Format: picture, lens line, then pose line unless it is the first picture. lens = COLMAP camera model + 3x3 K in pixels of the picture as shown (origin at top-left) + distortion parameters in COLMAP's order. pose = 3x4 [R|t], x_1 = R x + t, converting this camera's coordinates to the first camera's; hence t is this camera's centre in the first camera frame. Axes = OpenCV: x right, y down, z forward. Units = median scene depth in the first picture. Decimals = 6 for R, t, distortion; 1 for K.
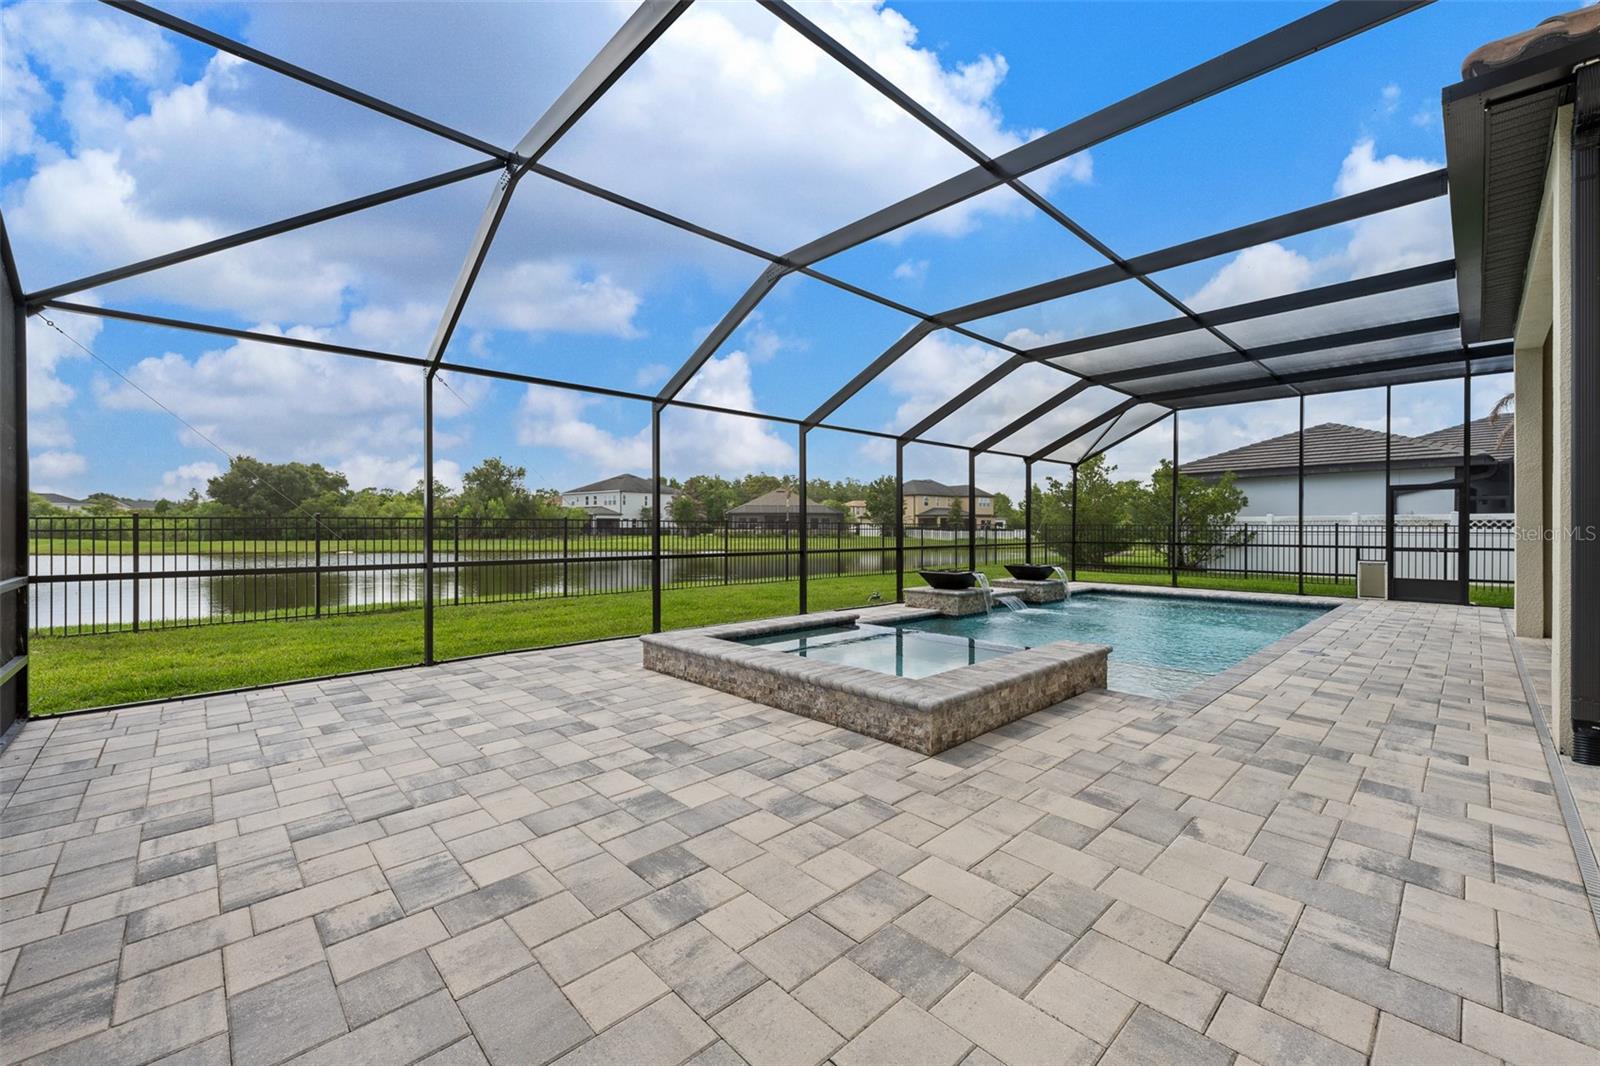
lens RADIAL K [[637.4, 0, 793.8], [0, 637.4, 529.4], [0, 0, 1]] dist [0.001263, 0.000017]
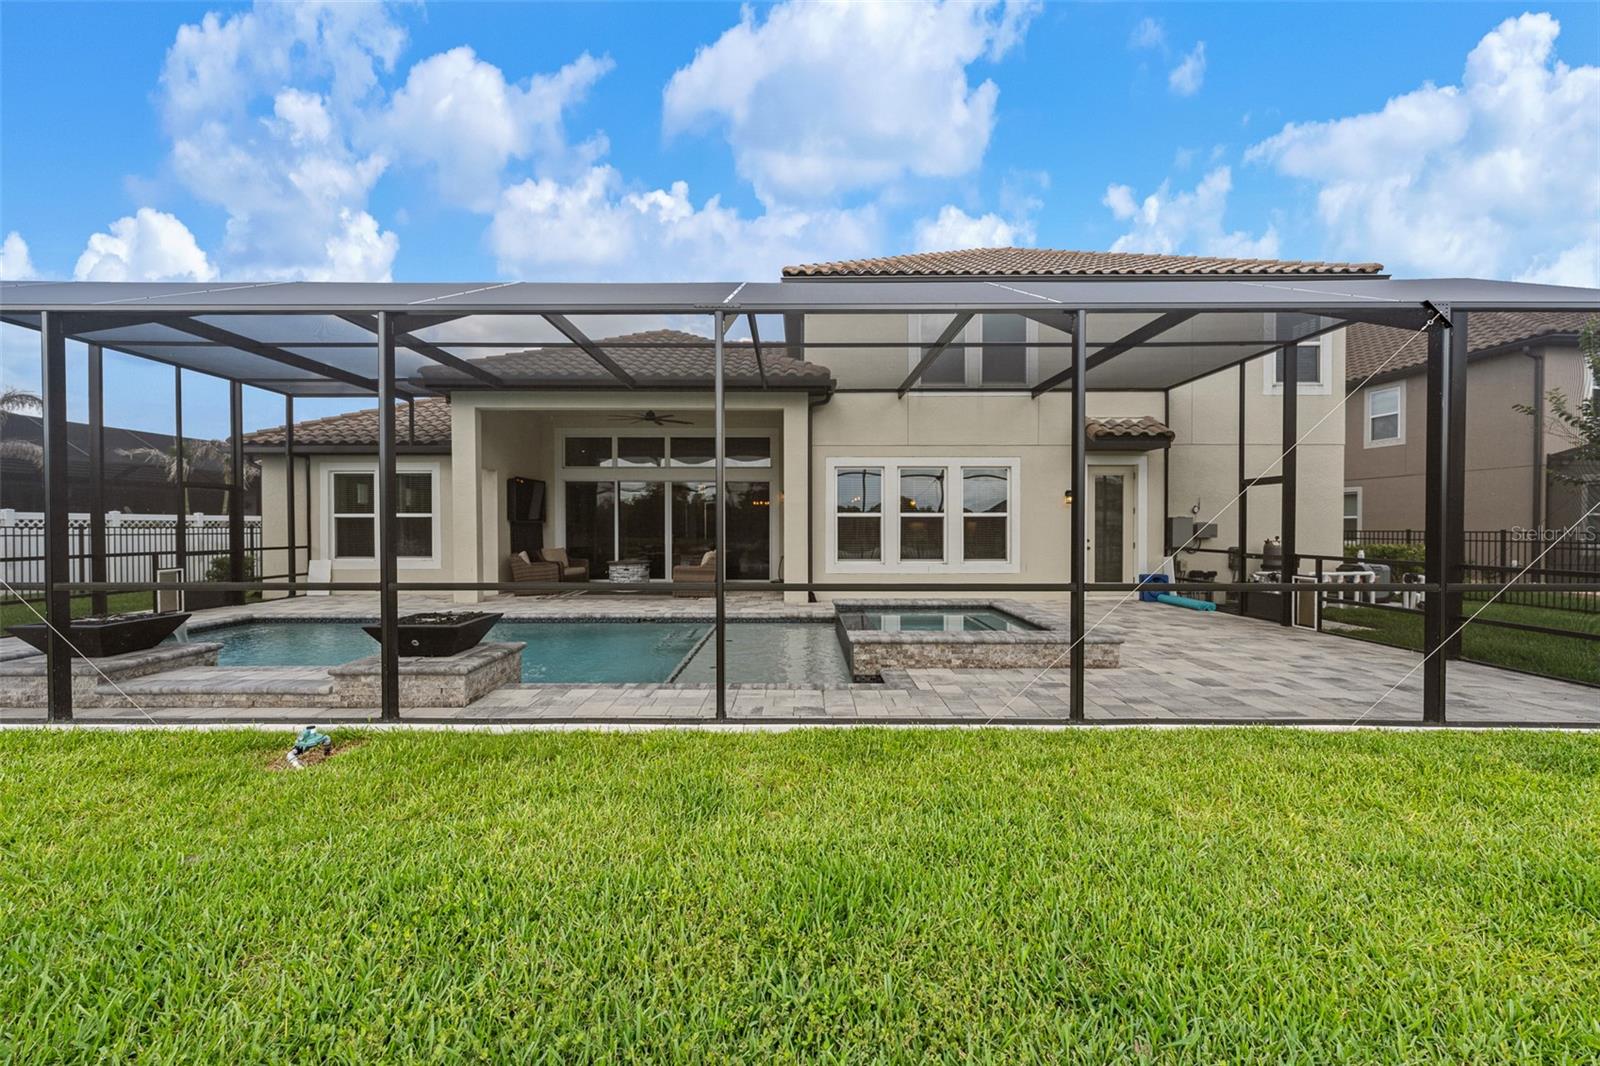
lens RADIAL K [[637.4, 0, 797.2], [0, 637.4, 533.5], [0, 0, 1]] dist [0.001263, 0.000017]
pose [[-0.732338, -0.005869, 0.680916, -0.685128], [0.001232, 0.999950, 0.009944, -0.011114], [-0.680941, 0.008121, -0.732294, 2.681264]]
